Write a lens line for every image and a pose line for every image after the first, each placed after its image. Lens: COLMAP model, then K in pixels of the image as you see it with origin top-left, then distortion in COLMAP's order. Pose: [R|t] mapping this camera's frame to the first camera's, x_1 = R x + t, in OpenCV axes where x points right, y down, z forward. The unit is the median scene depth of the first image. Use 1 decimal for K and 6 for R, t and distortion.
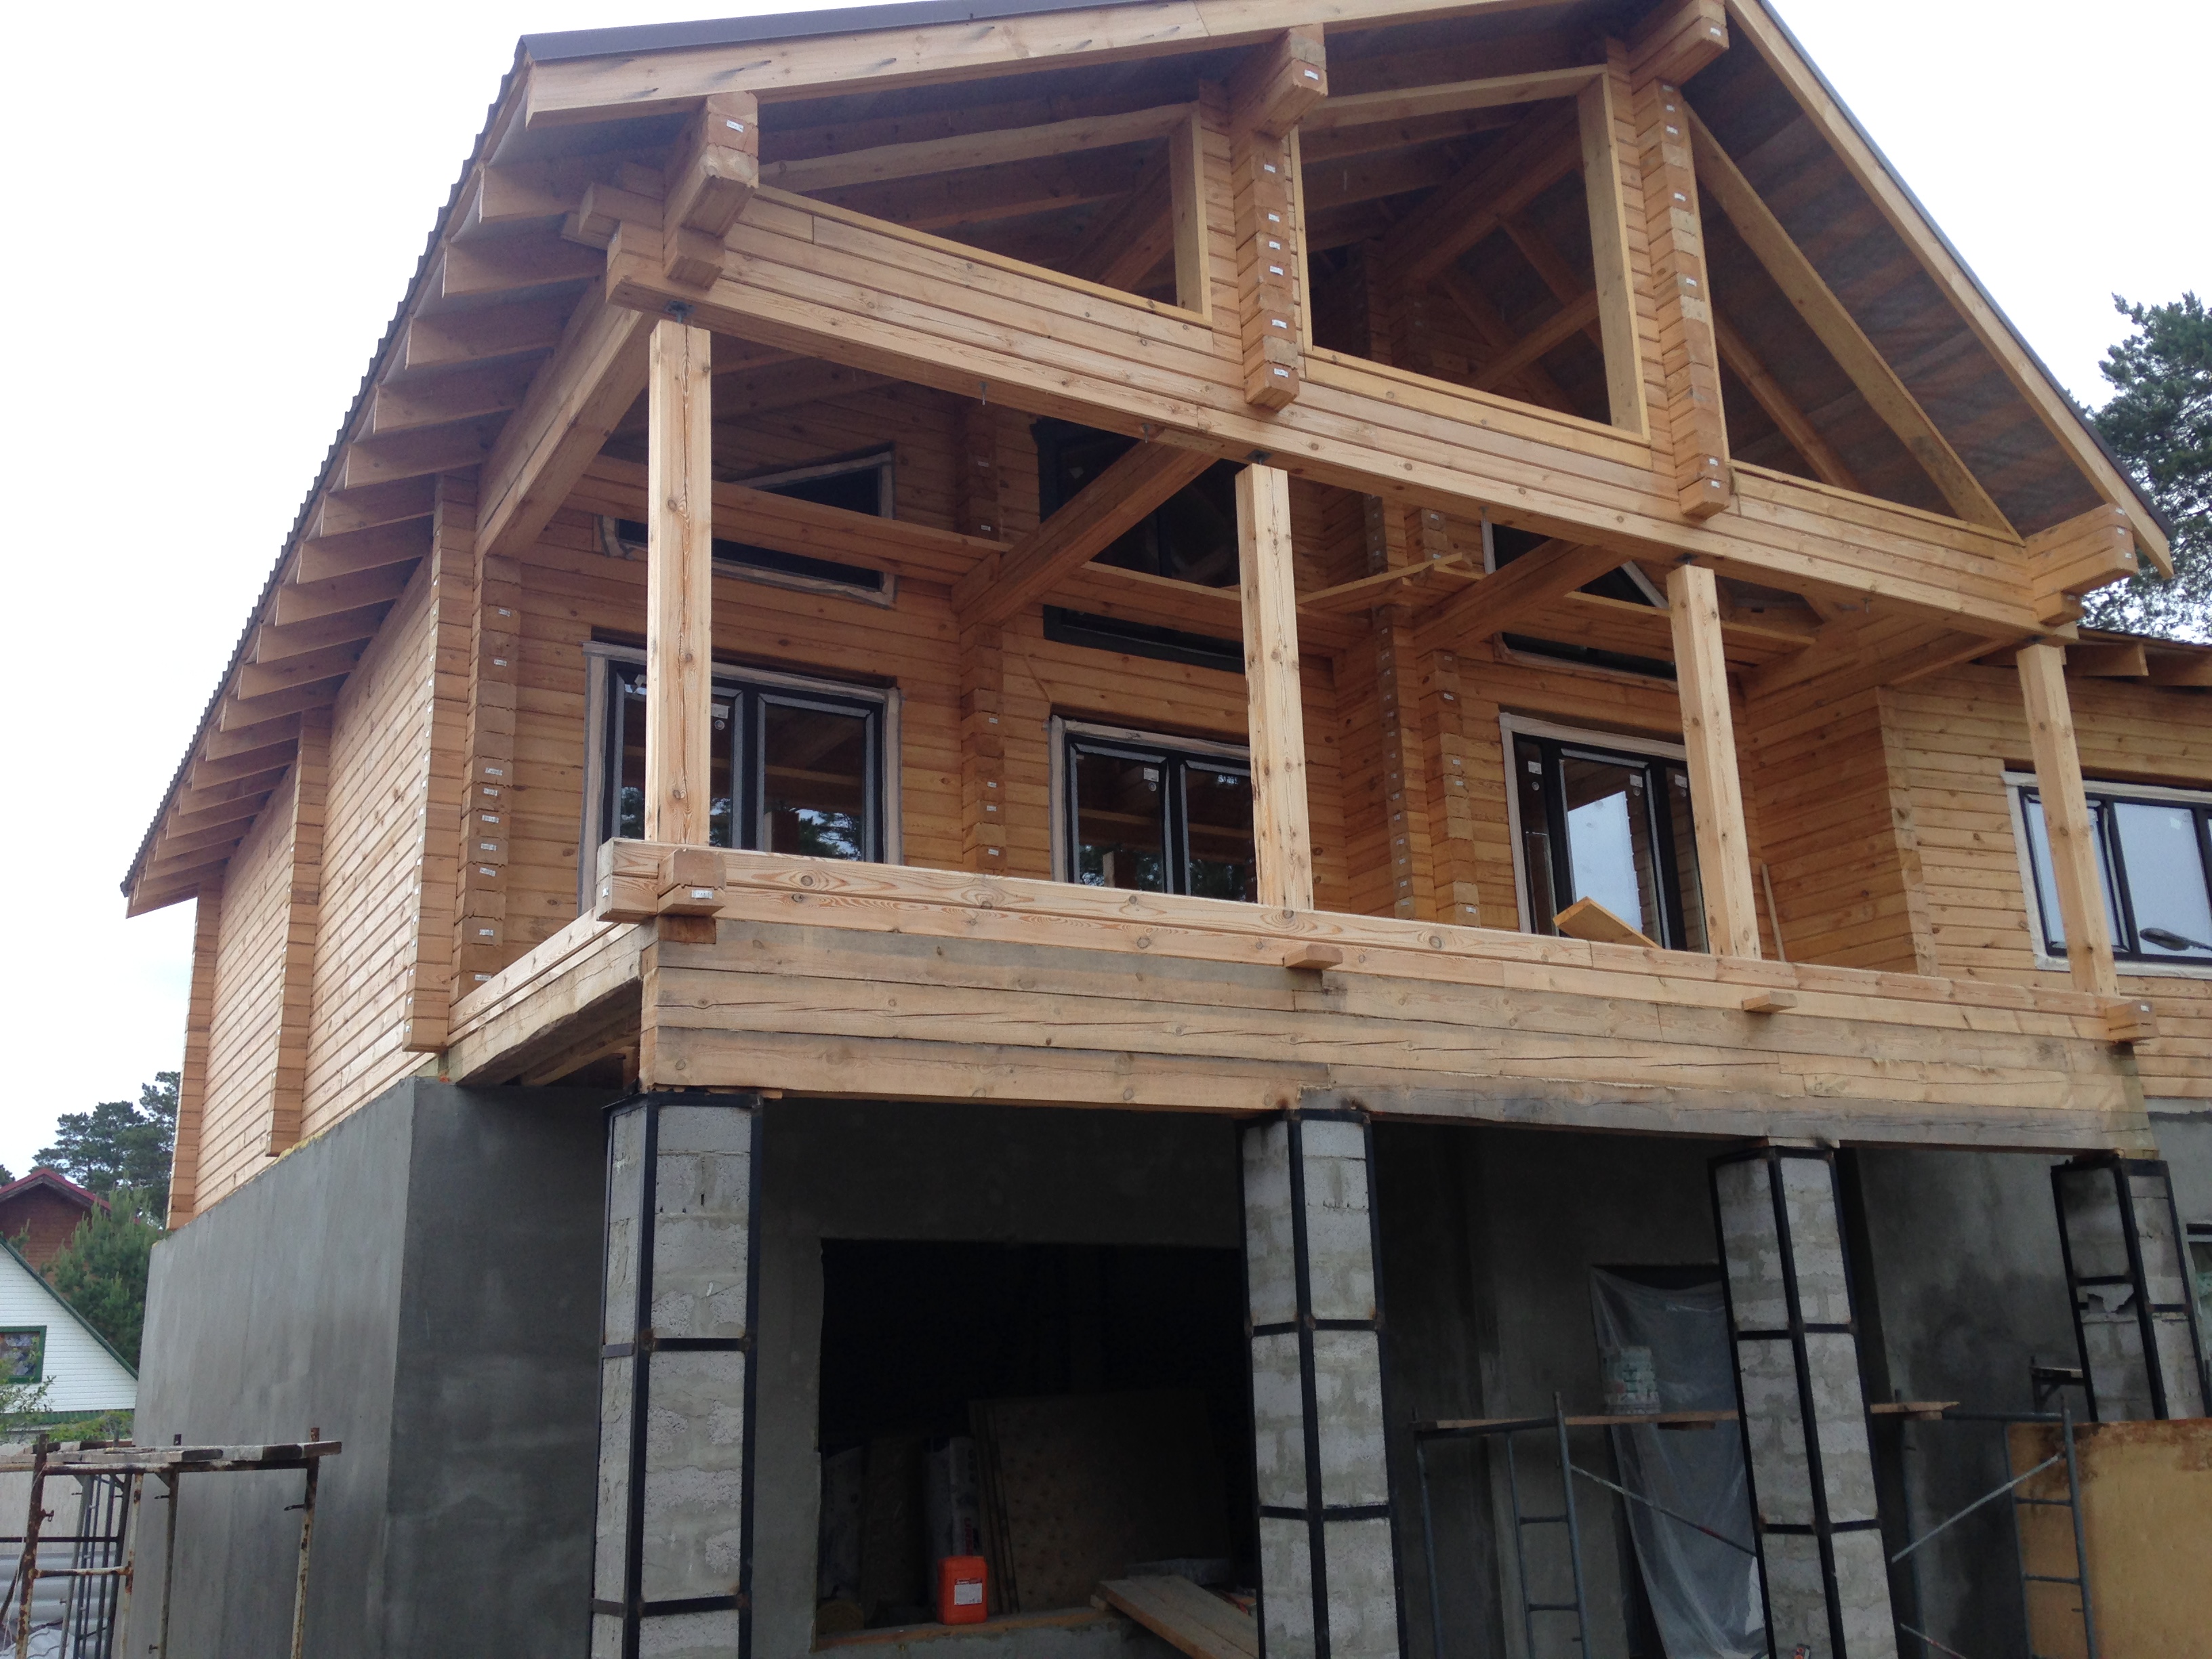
lens RADIAL K [[2003.2, 0, 1134.0], [0, 2003.2, 830.2], [0, 0, 1]] dist [0.190084, -0.292223]
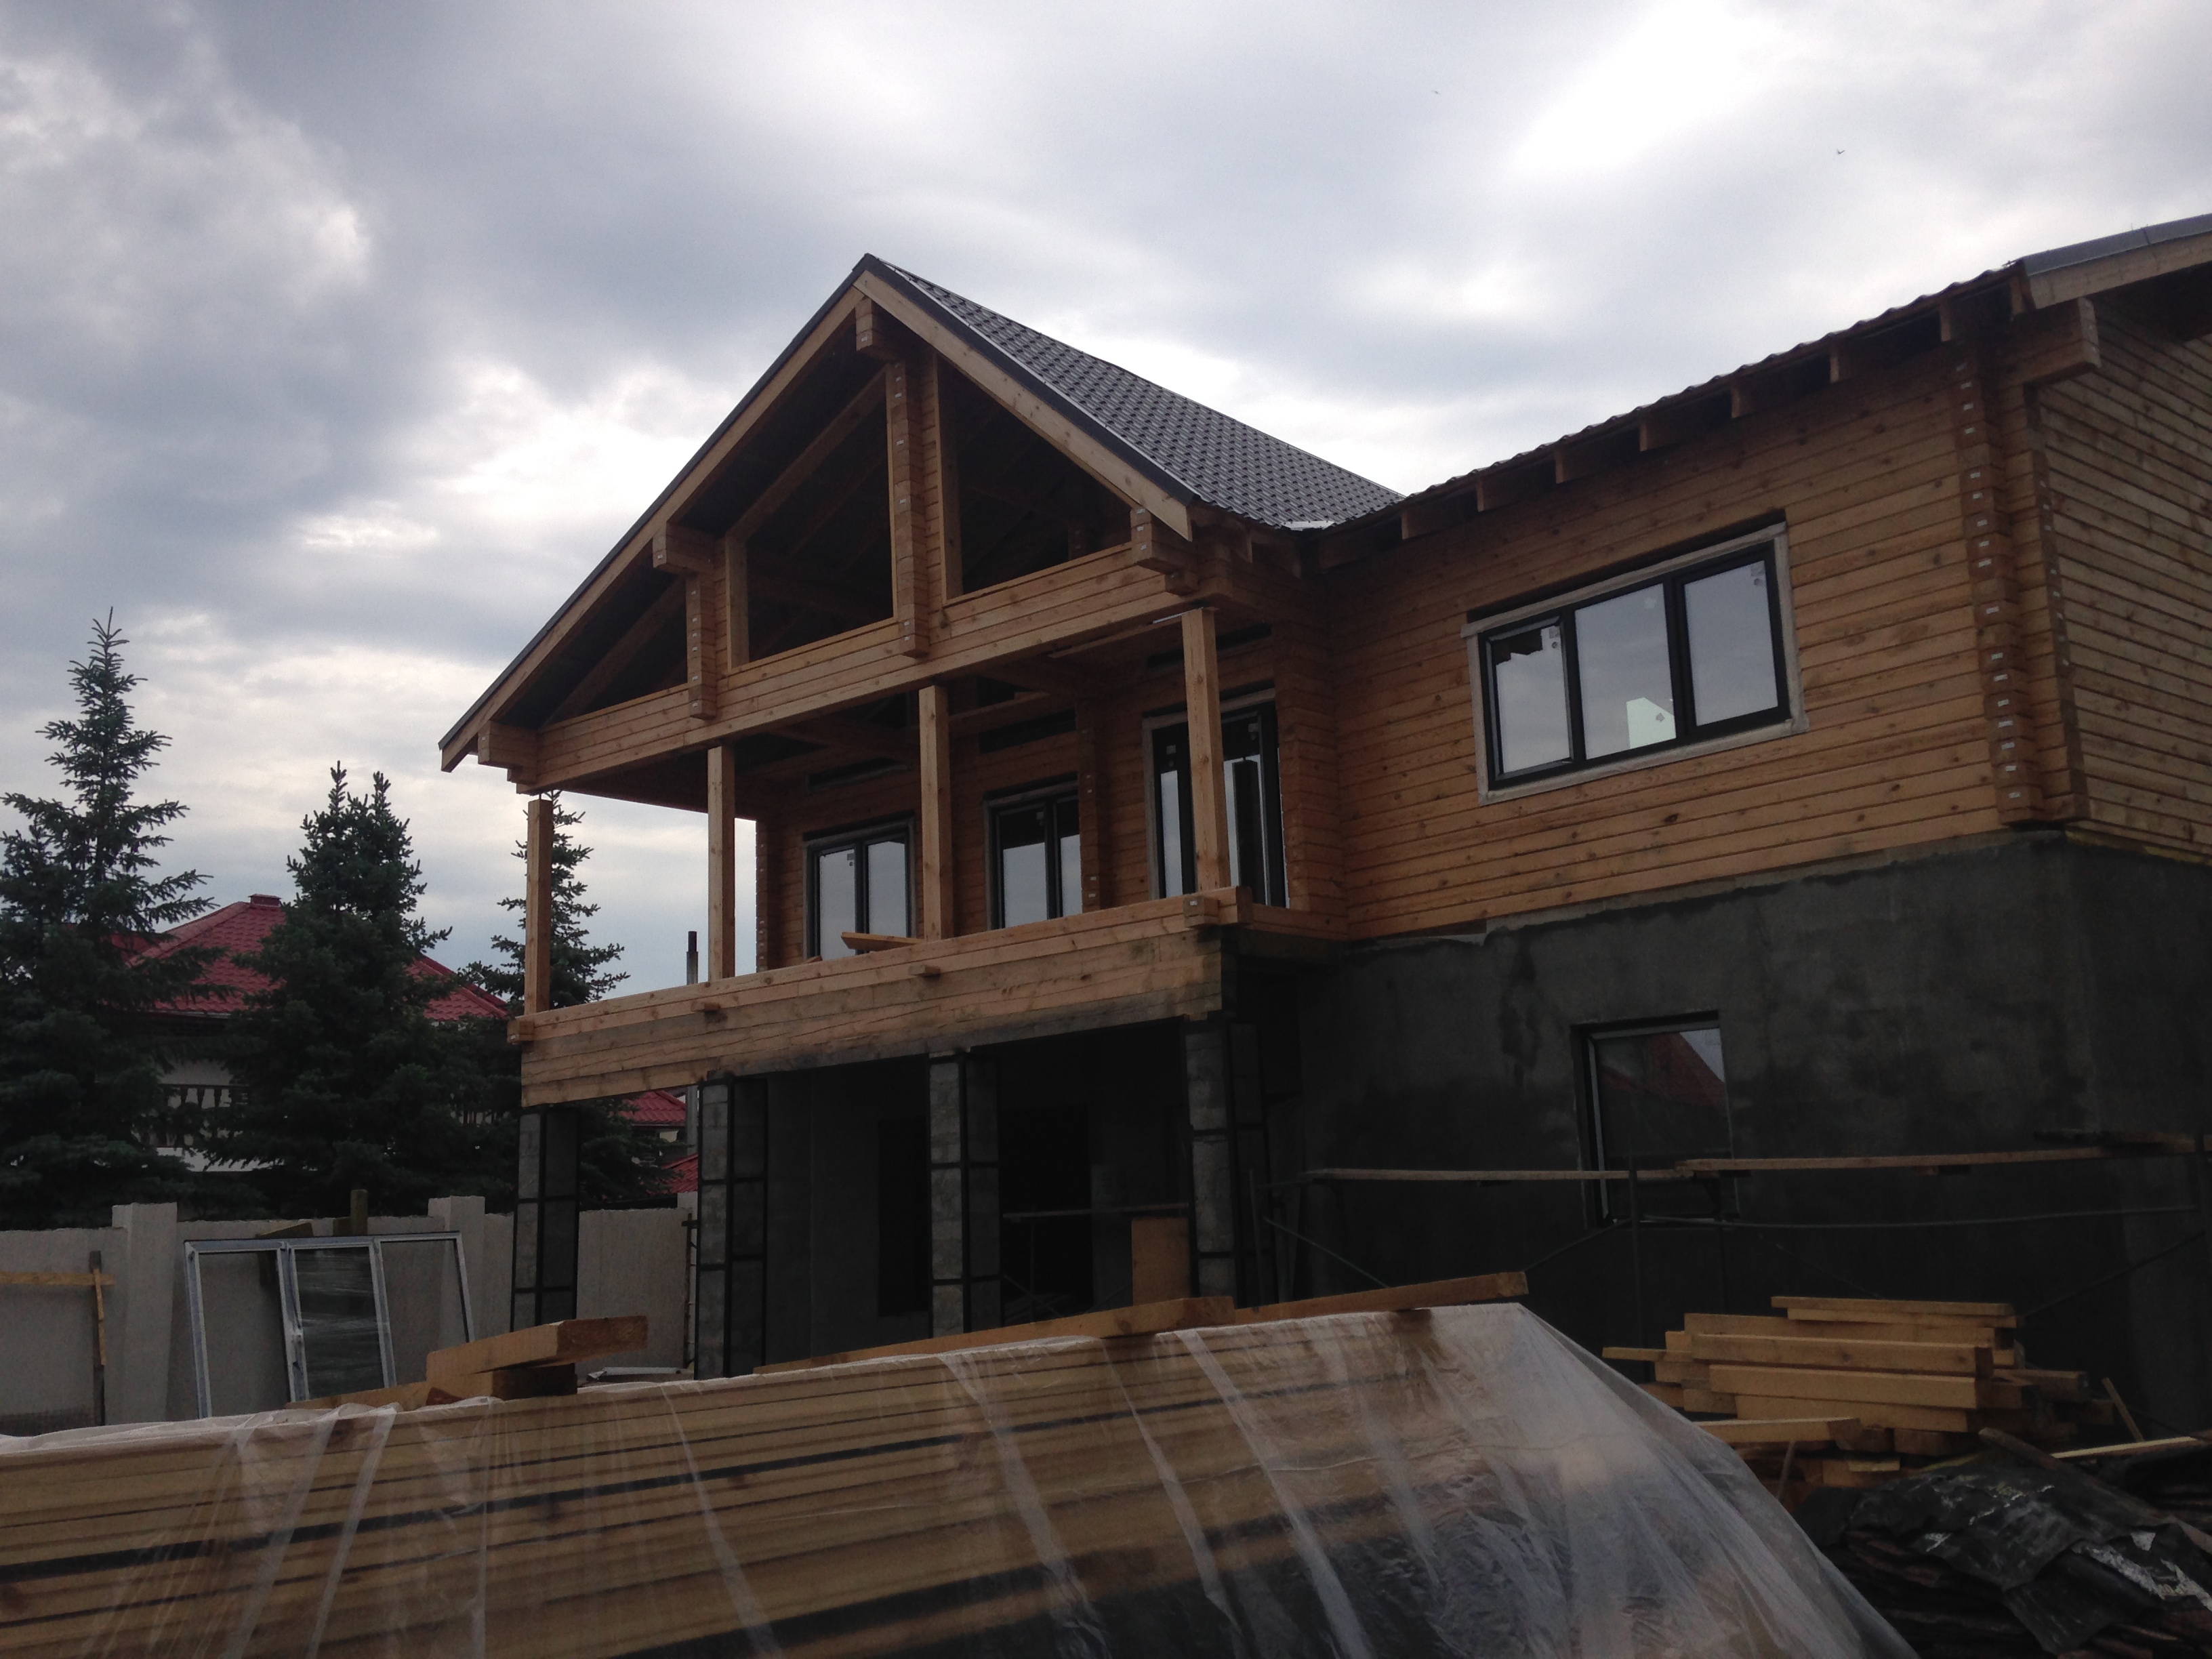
lens RADIAL K [[2003.2, 0, 1134.0], [0, 2003.2, 830.2], [0, 0, 1]] dist [0.190084, -0.292223]
pose [[0.328362, -0.153349, -0.932021, 1.804385], [0.295279, 0.953944, -0.052926, 0.107201], [0.897212, -0.257827, 0.358520, 0.577730]]
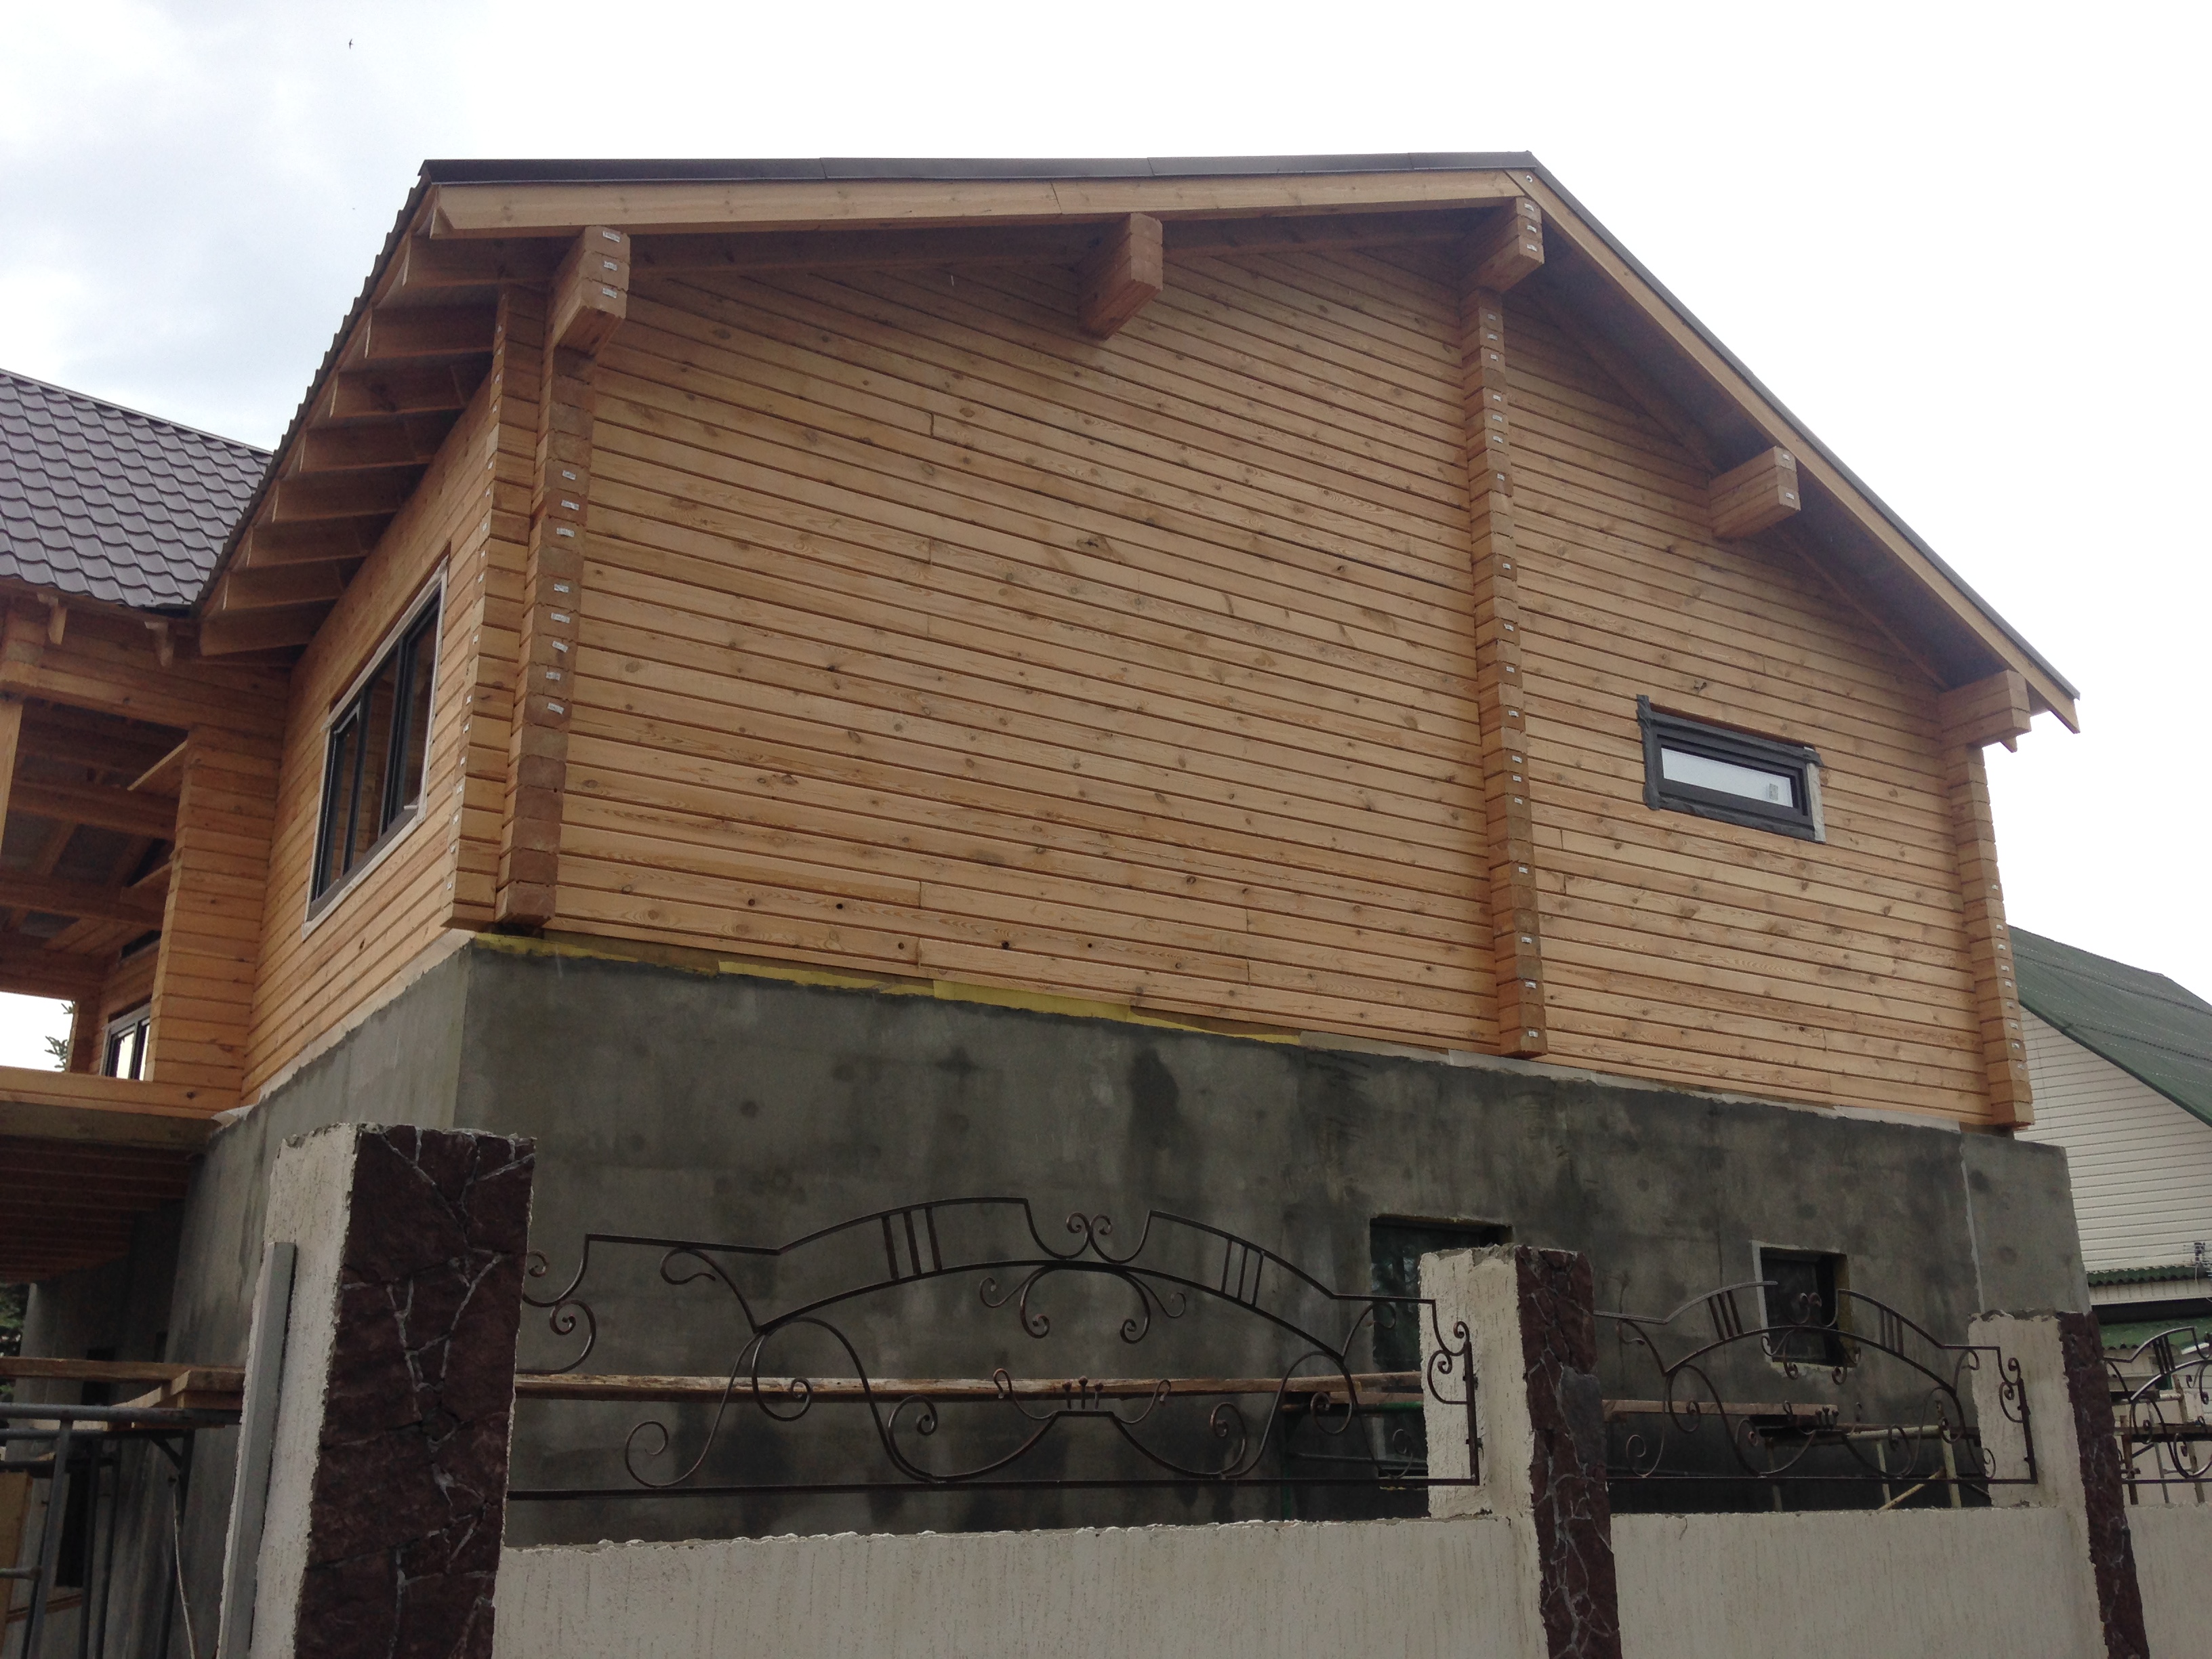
lens RADIAL K [[2003.2, 0, 1134.0], [0, 2003.2, 830.2], [0, 0, 1]] dist [0.190084, -0.292223]
pose [[0.193259, -0.263086, -0.945218, 1.736689], [0.280416, 0.938006, -0.203745, 0.387161], [0.940222, -0.225679, 0.255052, 1.460911]]
